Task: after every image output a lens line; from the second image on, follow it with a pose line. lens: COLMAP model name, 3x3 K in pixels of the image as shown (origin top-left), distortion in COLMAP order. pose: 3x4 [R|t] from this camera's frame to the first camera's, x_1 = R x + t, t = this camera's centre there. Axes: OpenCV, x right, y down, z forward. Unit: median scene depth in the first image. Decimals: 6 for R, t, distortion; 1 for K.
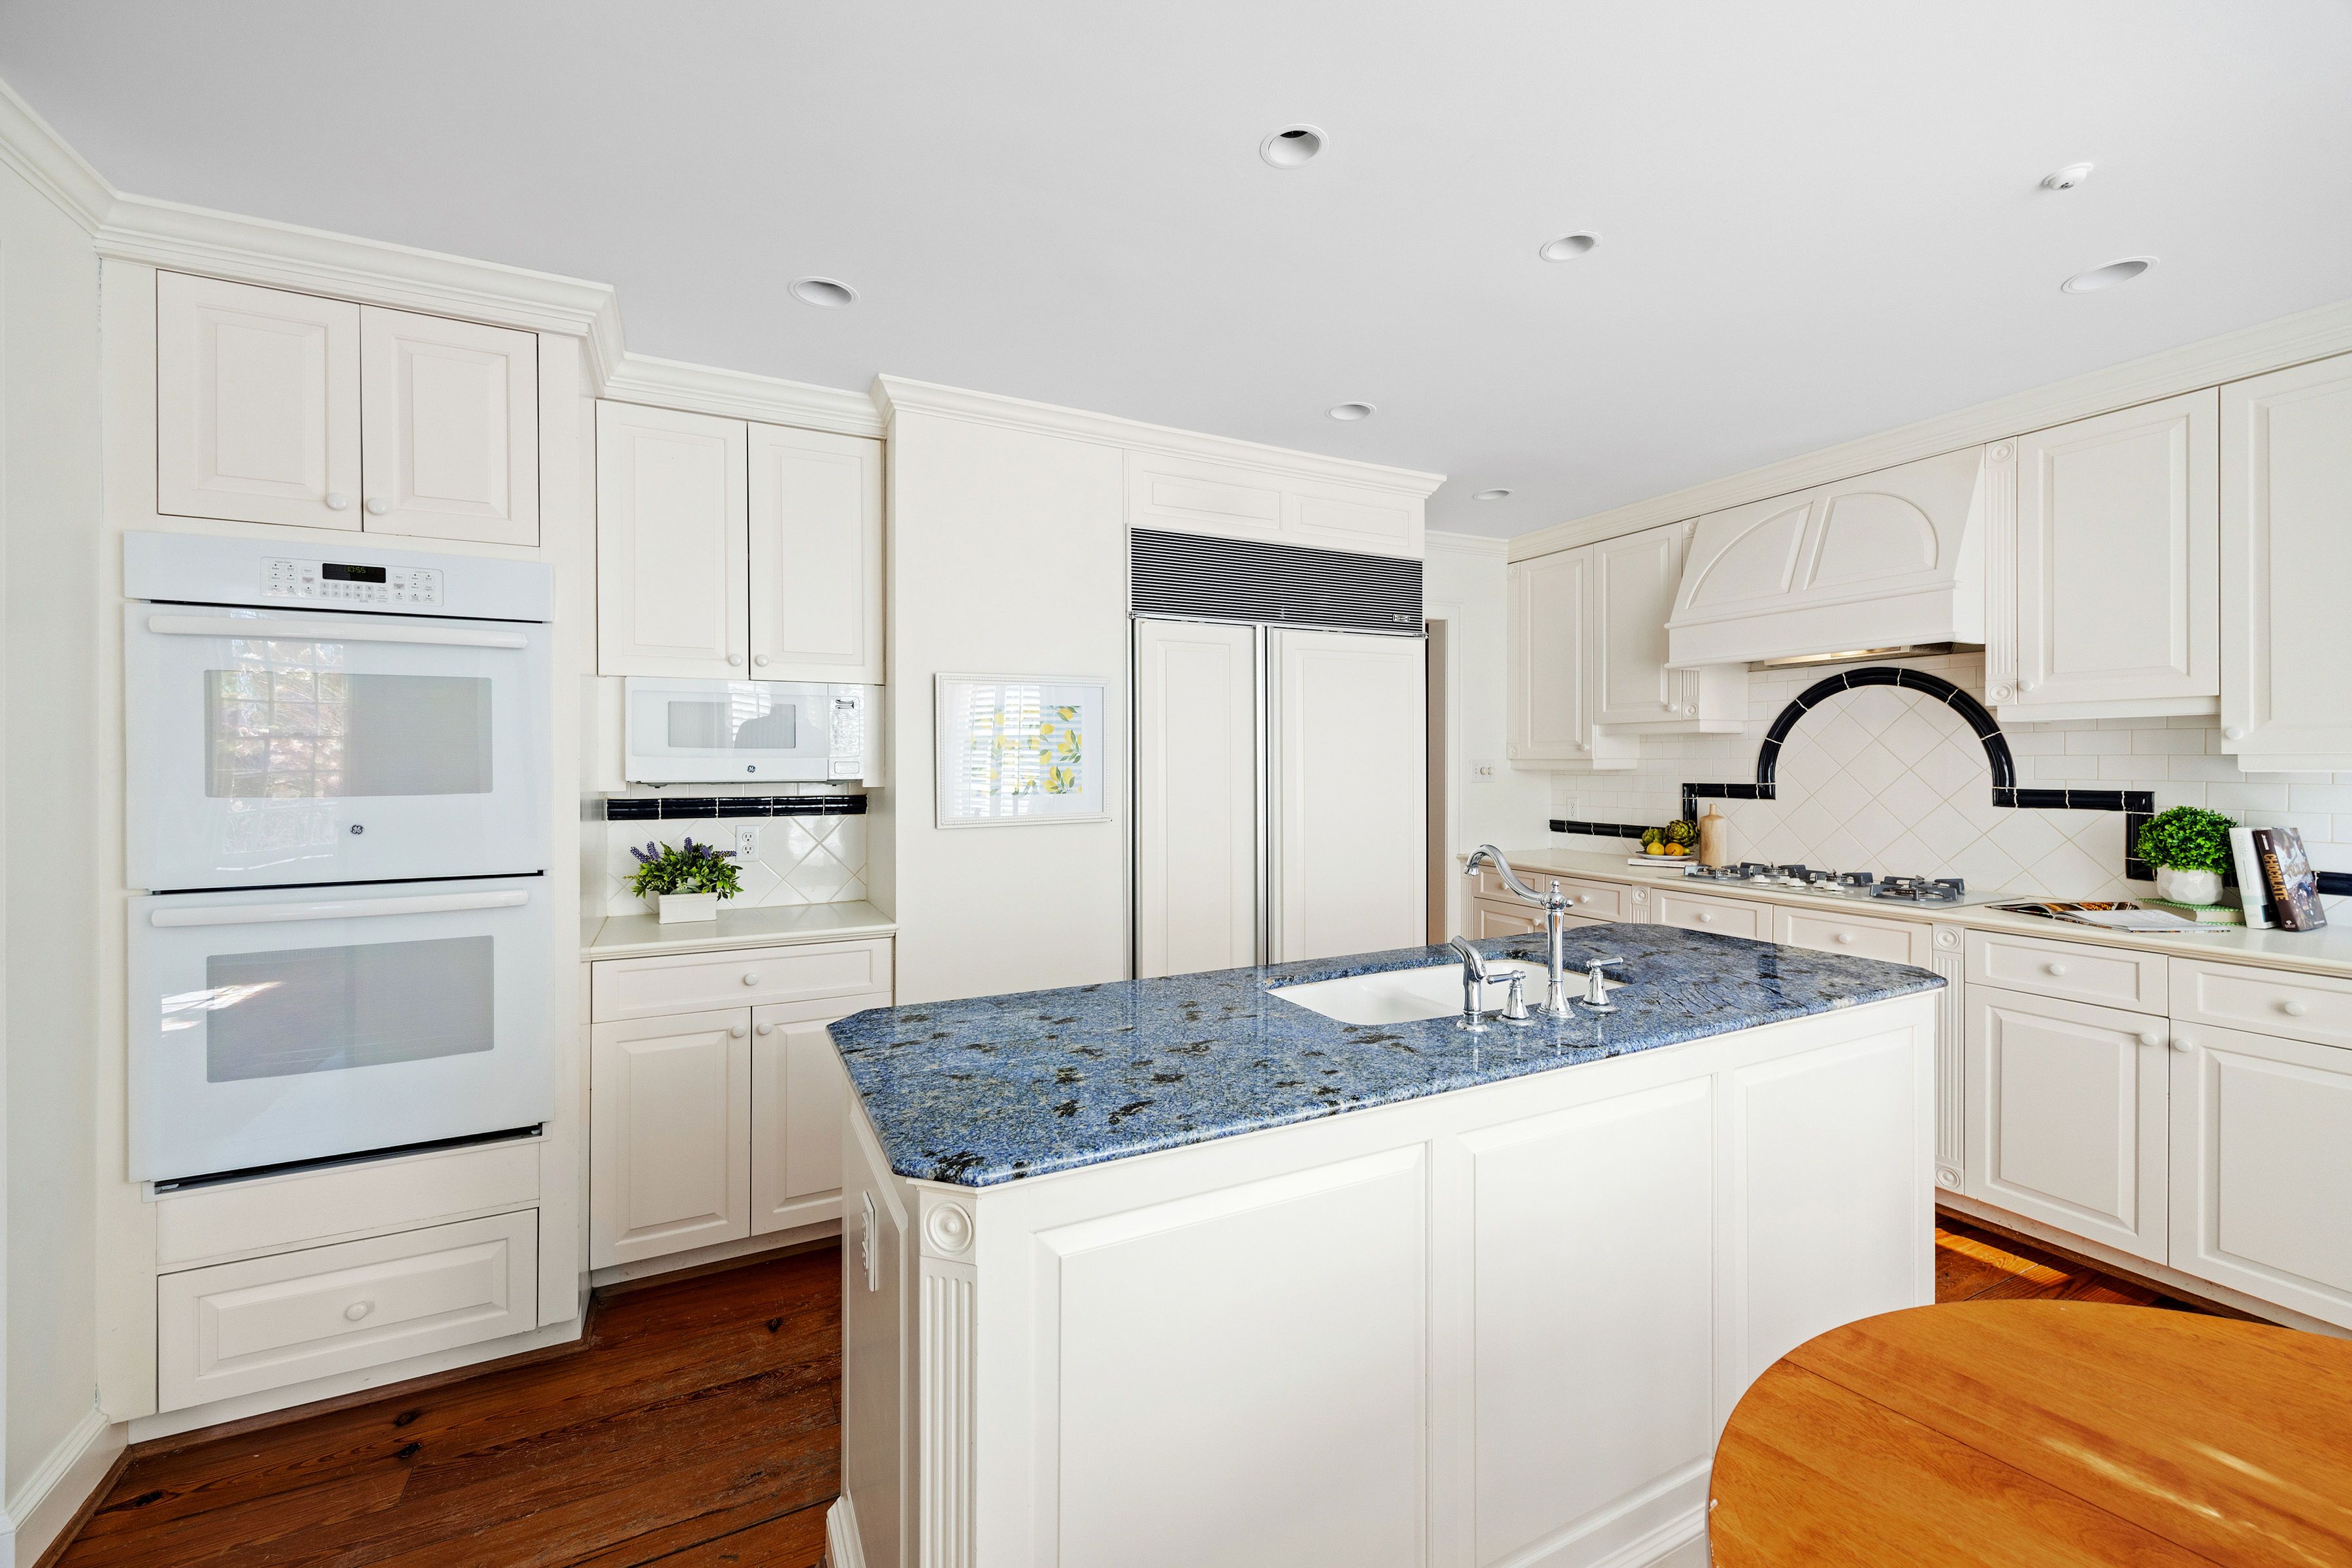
lens RADIAL K [[927.5, 0, 1166.3], [0, 927.5, 769.7], [0, 0, 1]] dist [0.003124, -0.000019]
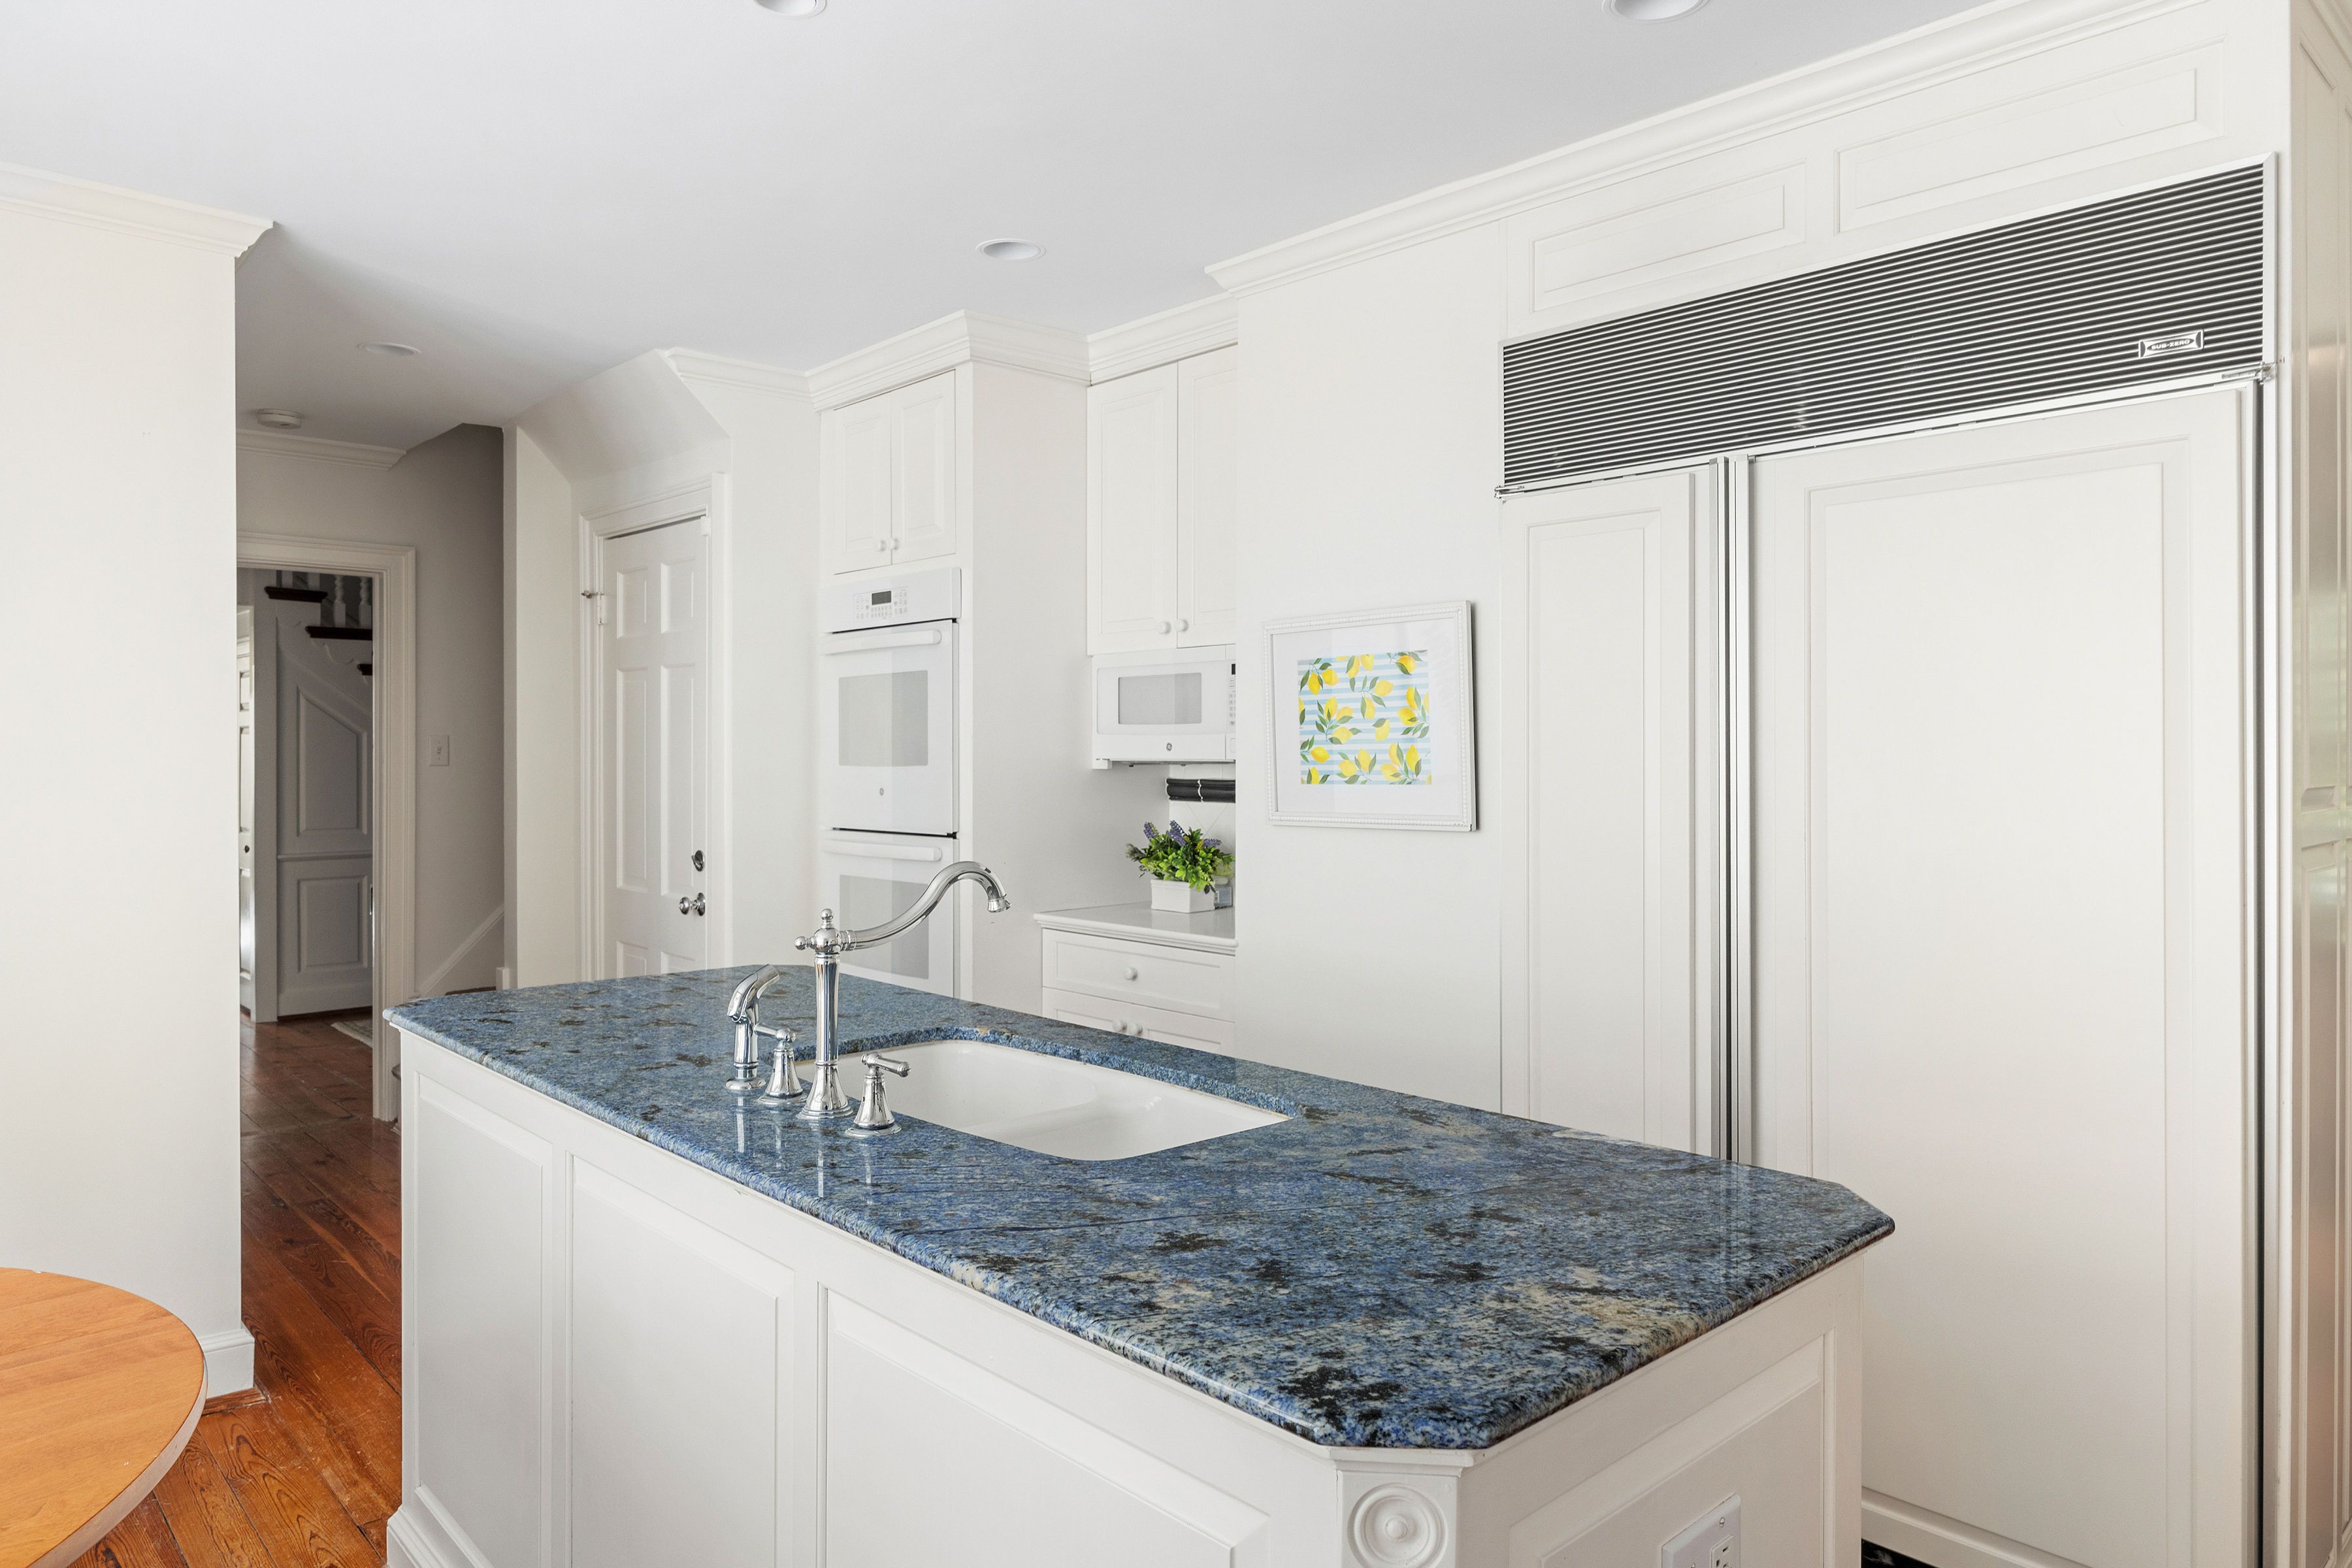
lens RADIAL K [[1495.8, 0, 1172.3], [0, 1495.8, 757.4], [0, 0, 1]] dist [0.001112, 0.000067]
pose [[0.280043, 0.004628, -0.959976, 0.859128], [-0.005090, 0.999981, 0.003336, 0.003836], [0.959974, 0.003952, 0.280061, 0.537822]]
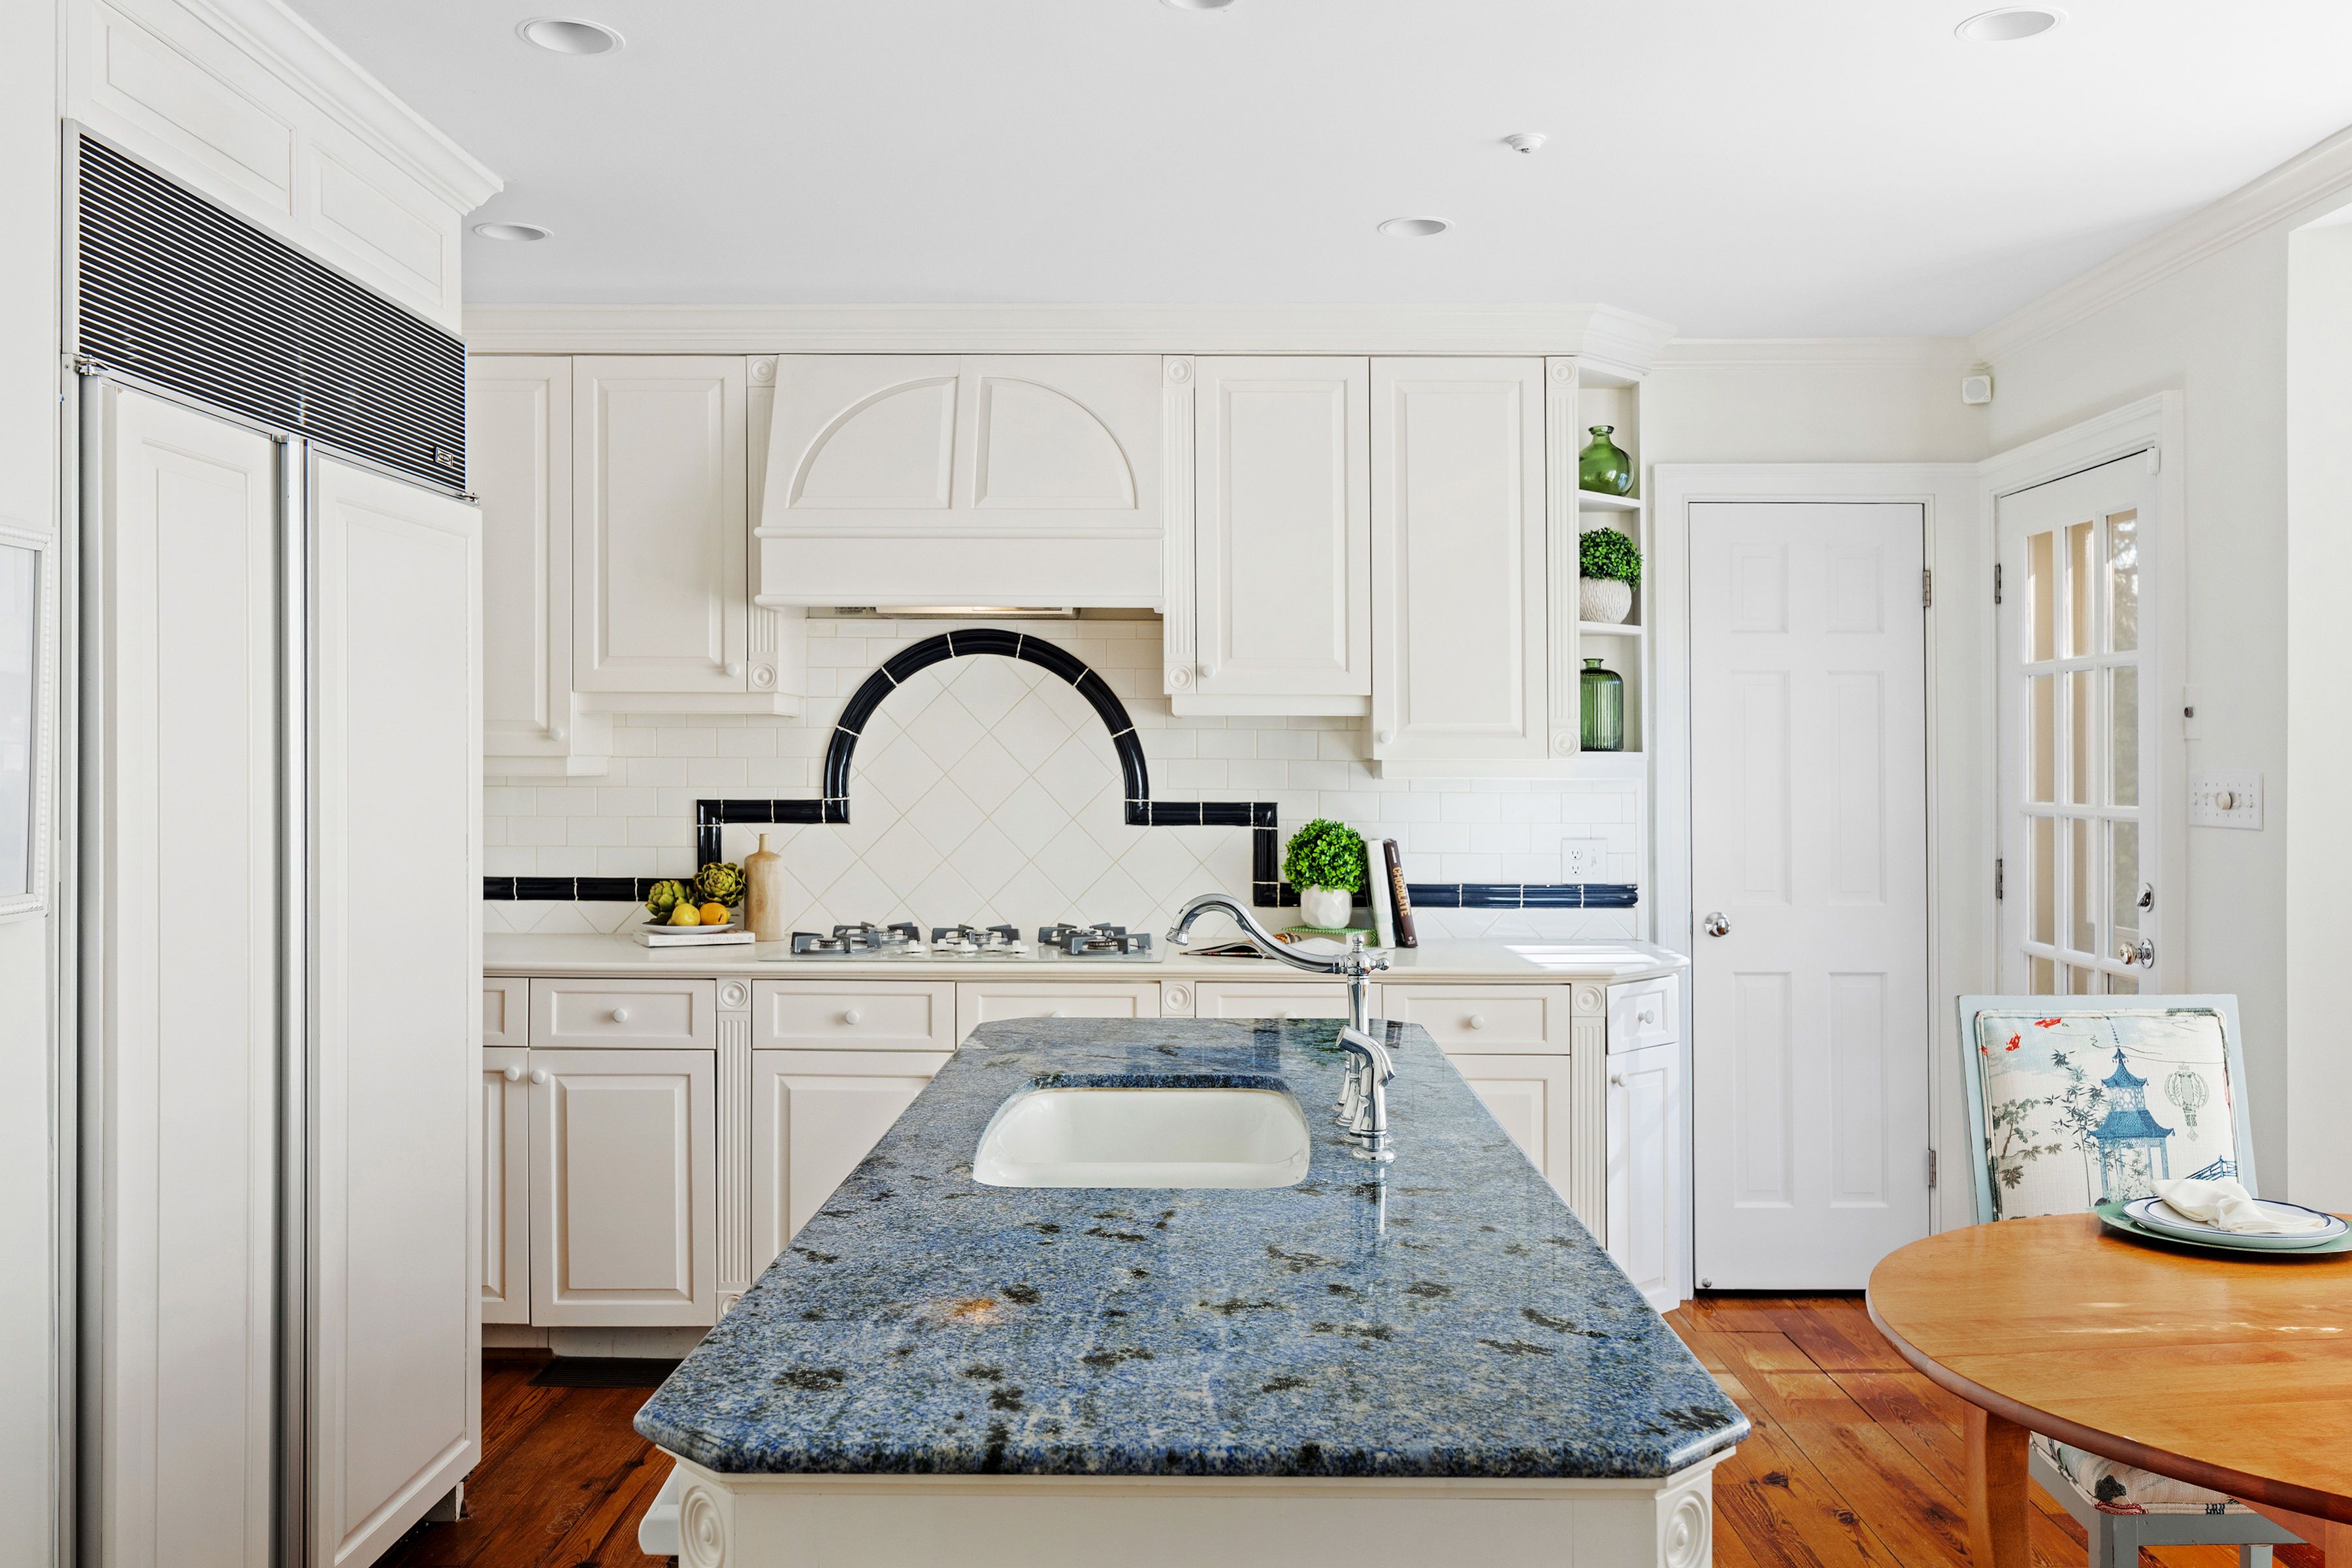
lens RADIAL K [[1938.9, 0, 1178.3], [0, 1938.9, 749.4], [0, 0, 1]] dist [-0.003176, -0.003195]
pose [[0.454859, 0.012818, 0.890471, -0.543956], [-0.001143, 0.999904, -0.013809, -0.000676], [-0.890563, 0.005263, 0.454830, 0.257948]]
